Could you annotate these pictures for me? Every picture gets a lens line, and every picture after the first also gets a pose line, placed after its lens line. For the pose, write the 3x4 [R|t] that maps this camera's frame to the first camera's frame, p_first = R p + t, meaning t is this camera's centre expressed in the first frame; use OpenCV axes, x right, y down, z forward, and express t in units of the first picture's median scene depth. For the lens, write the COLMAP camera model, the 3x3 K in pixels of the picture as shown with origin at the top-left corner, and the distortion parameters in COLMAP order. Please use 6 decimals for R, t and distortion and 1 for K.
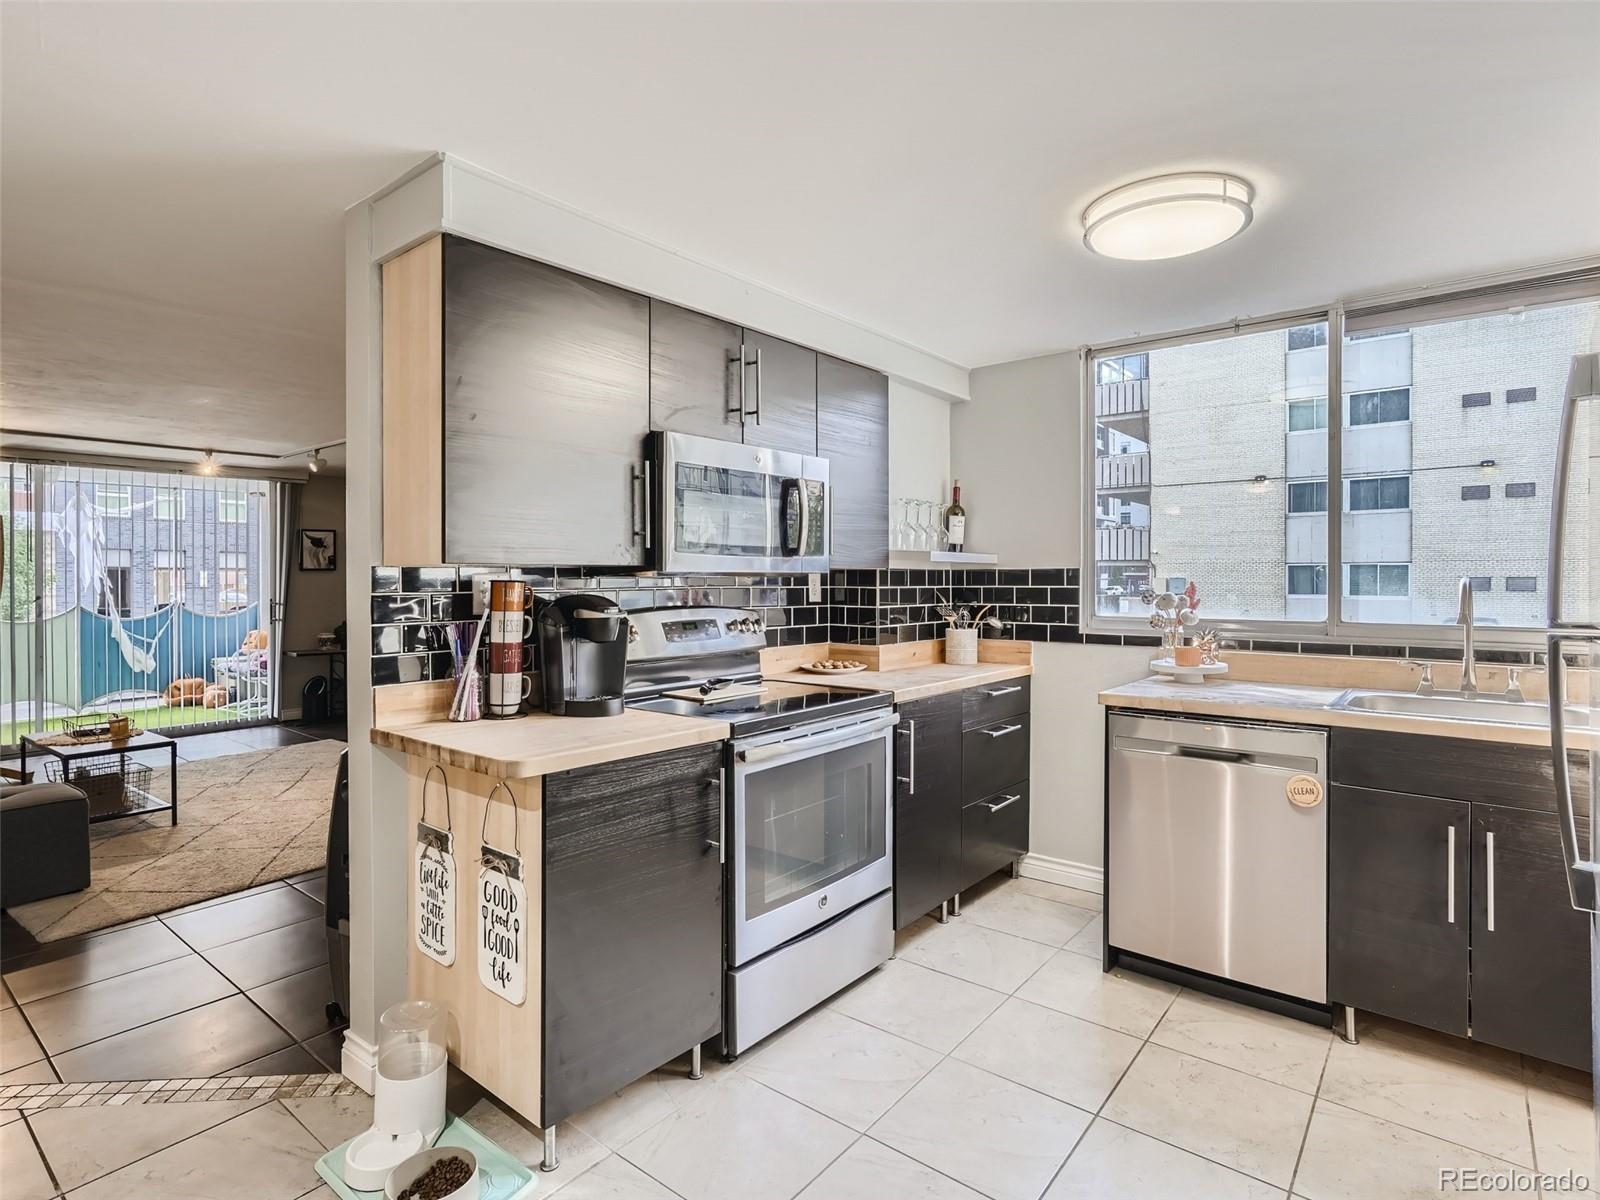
lens RADIAL K [[834.0, 0, 799.2], [0, 834.0, 590.8], [0, 0, 1]] dist [-0.030481, 0.026258]
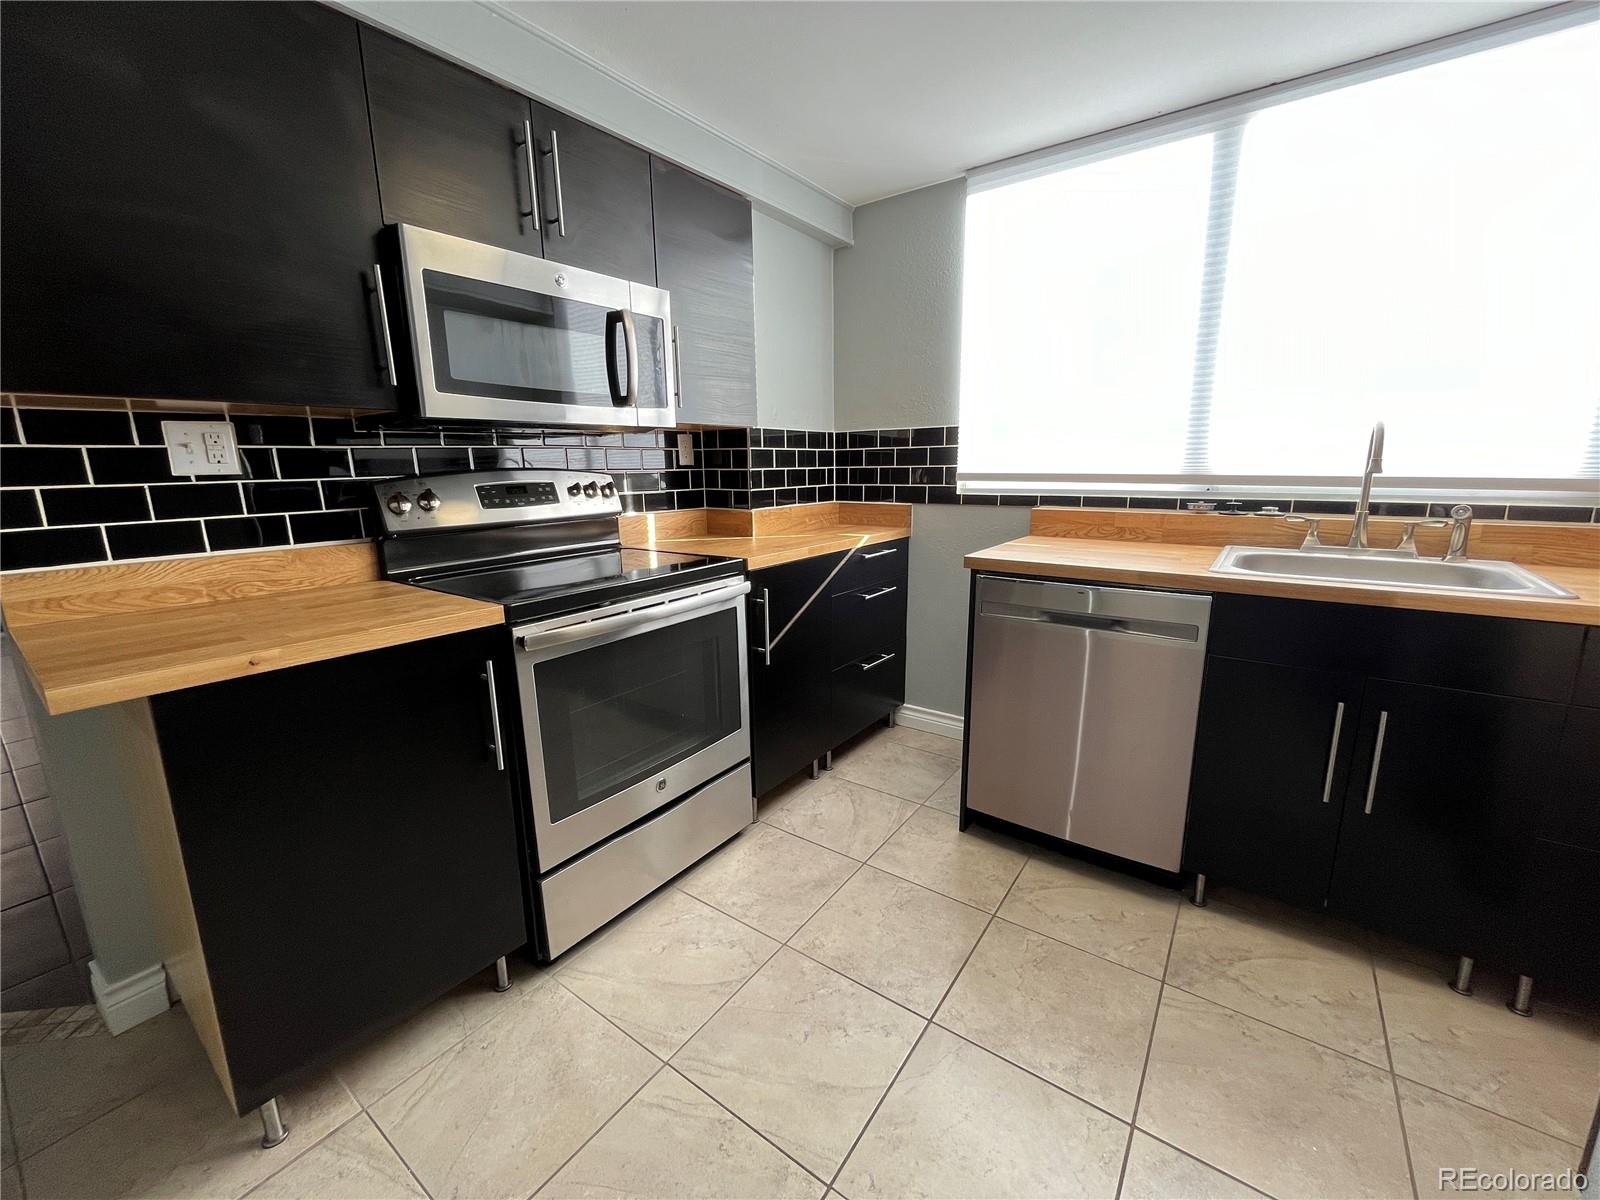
lens RADIAL K [[643.7, 0, 806.8], [0, 643.7, 597.0], [0, 0, 1]] dist [0.001666, 0.000135]
pose [[0.998315, -0.023477, 0.053067, 0.141697], [0.012792, 0.981045, 0.193356, 0.025681], [-0.056600, -0.192351, 0.979693, 0.288701]]
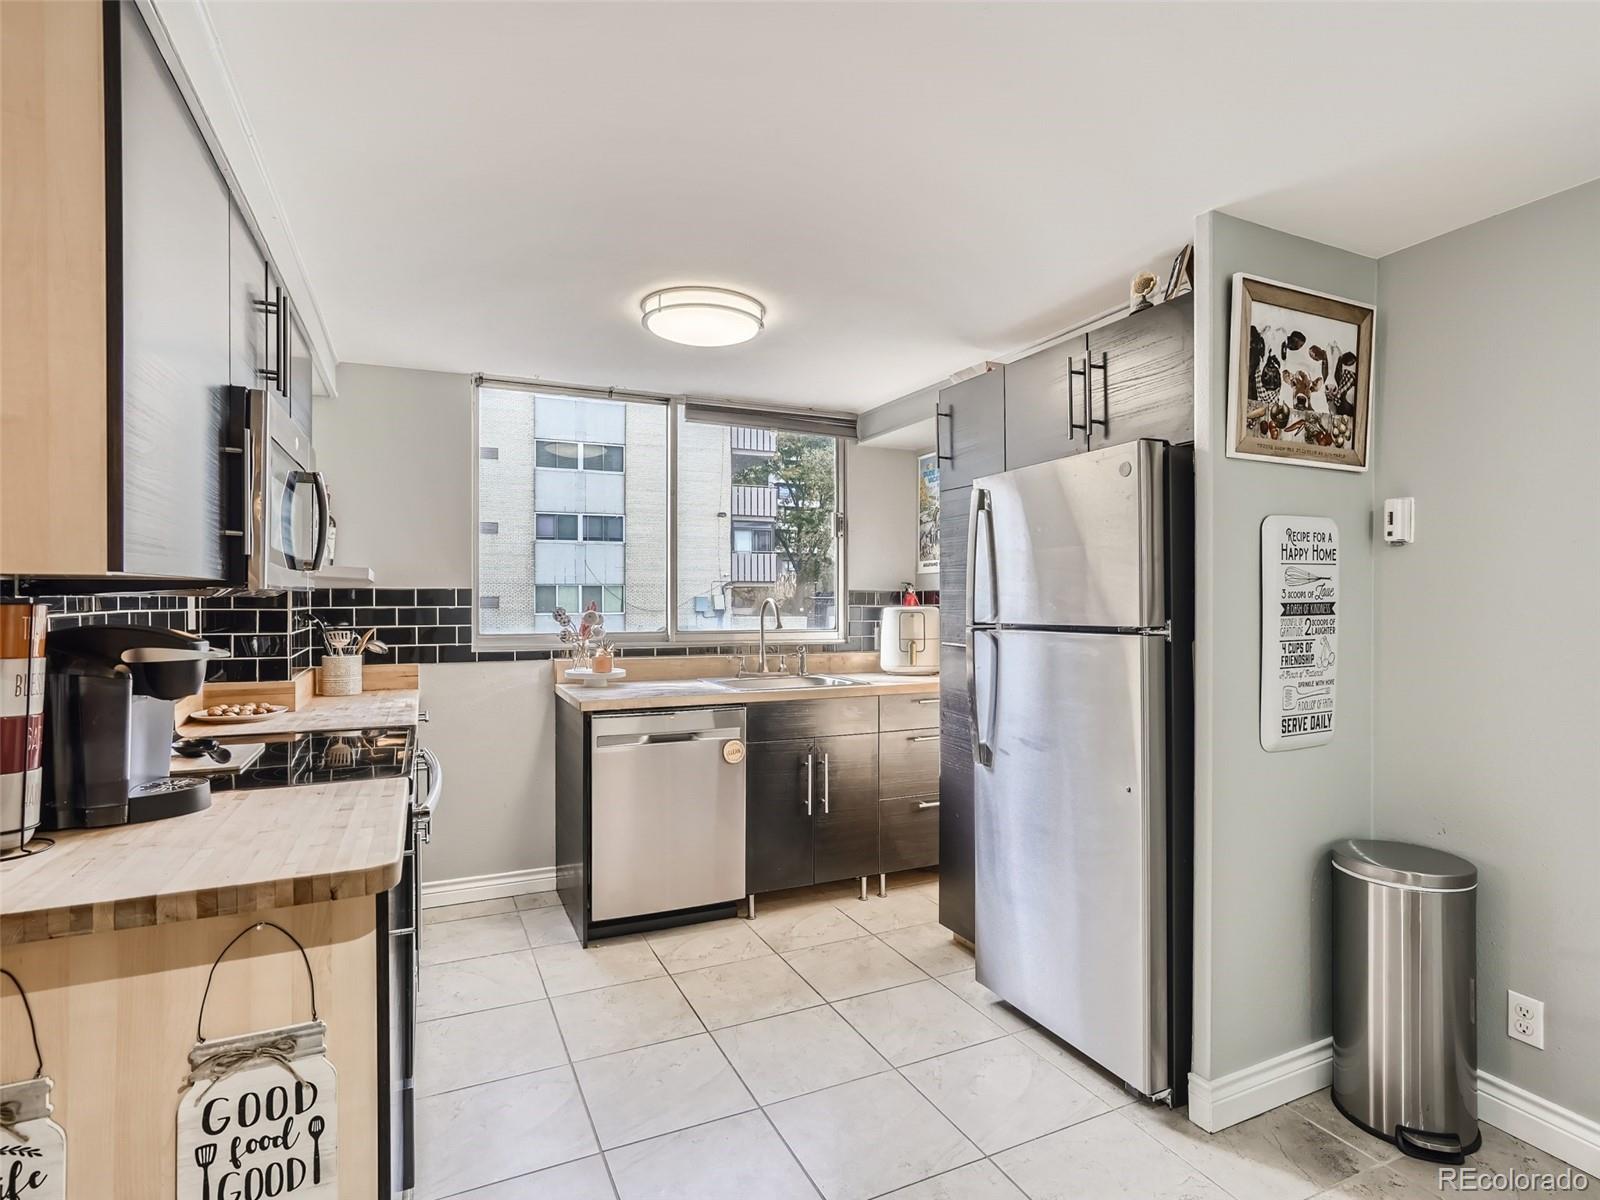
lens RADIAL K [[831.1, 0, 800.0], [0, 831.1, 600.0], [0, 0, 1]] dist [-0.000872, 0.001526]
pose [[0.432714, -0.001092, 0.901531, -0.506540], [0.012105, 0.999916, -0.004599, -0.004355], [-0.901450, 0.012903, 0.432691, 0.238540]]
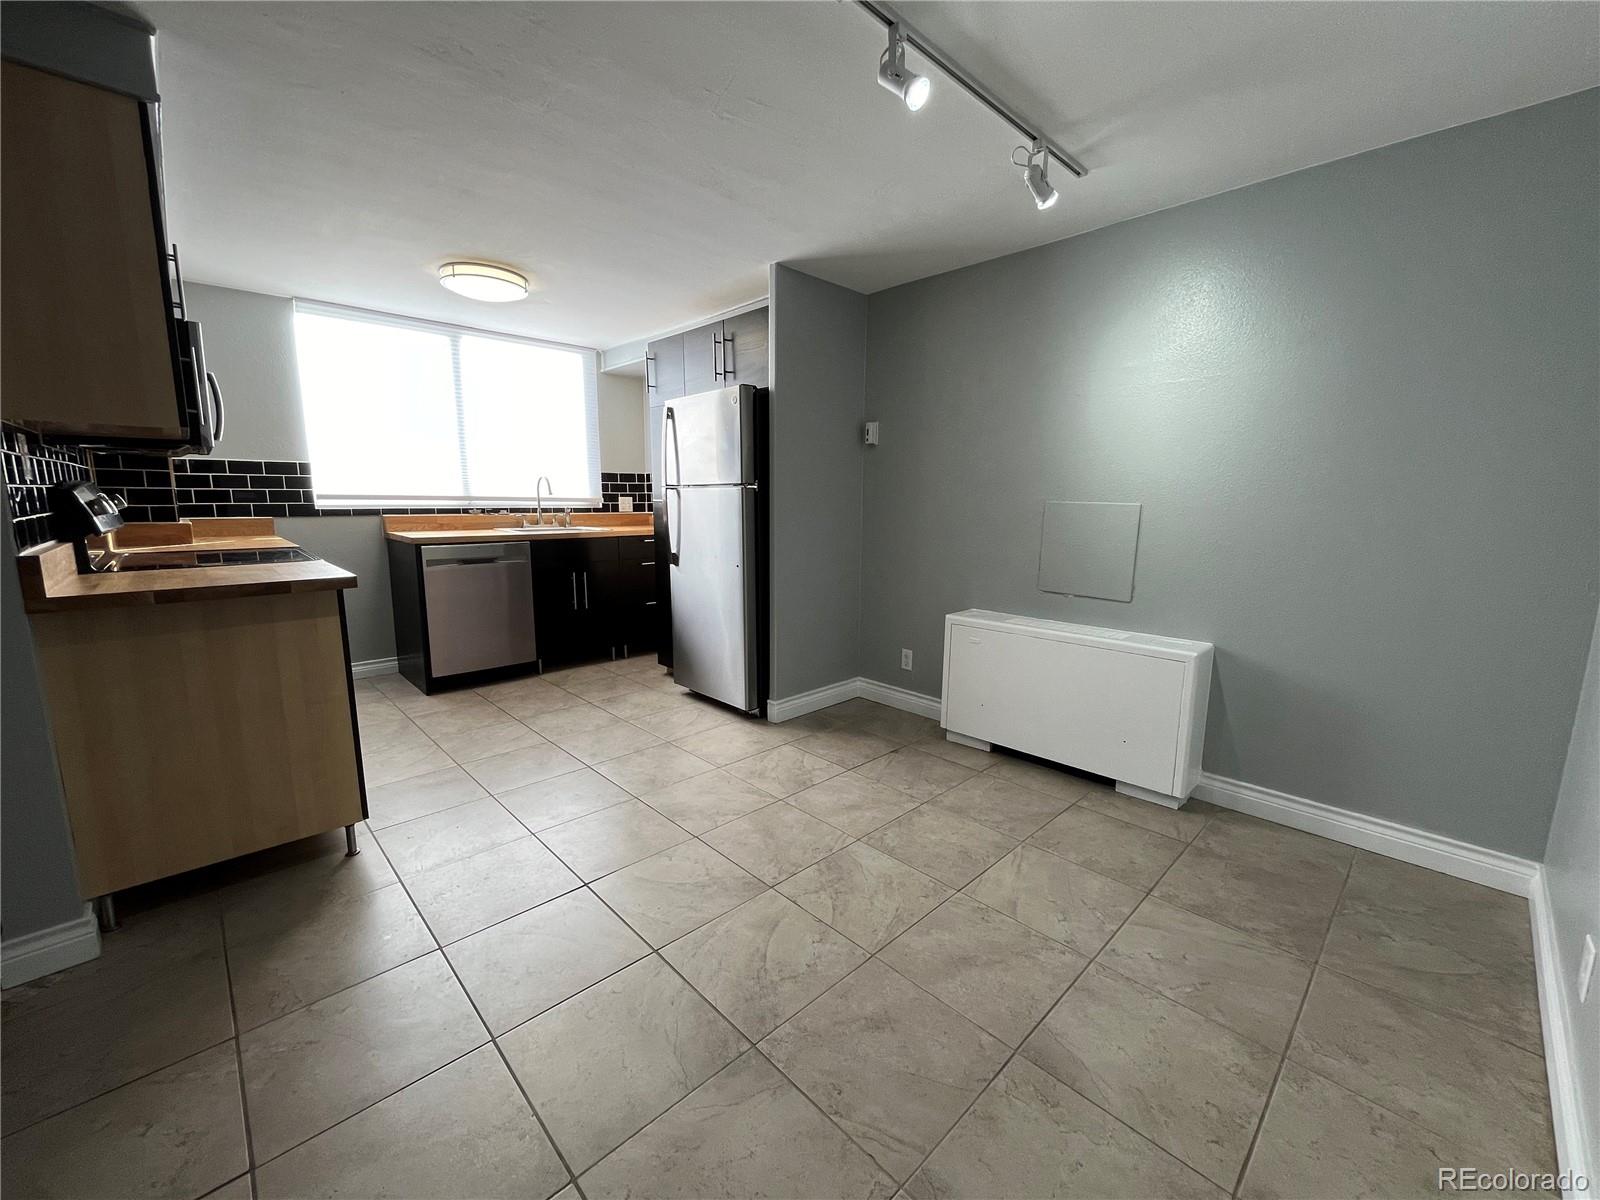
lens RADIAL K [[648.4, 0, 808.3], [0, 648.4, 596.5], [0, 0, 1]] dist [-0.003848, -0.000075]
pose [[0.113299, -0.148428, 0.982412, -0.842061], [0.005914, 0.988862, 0.148720, 0.048410], [-0.993543, -0.011040, 0.112914, 0.039372]]
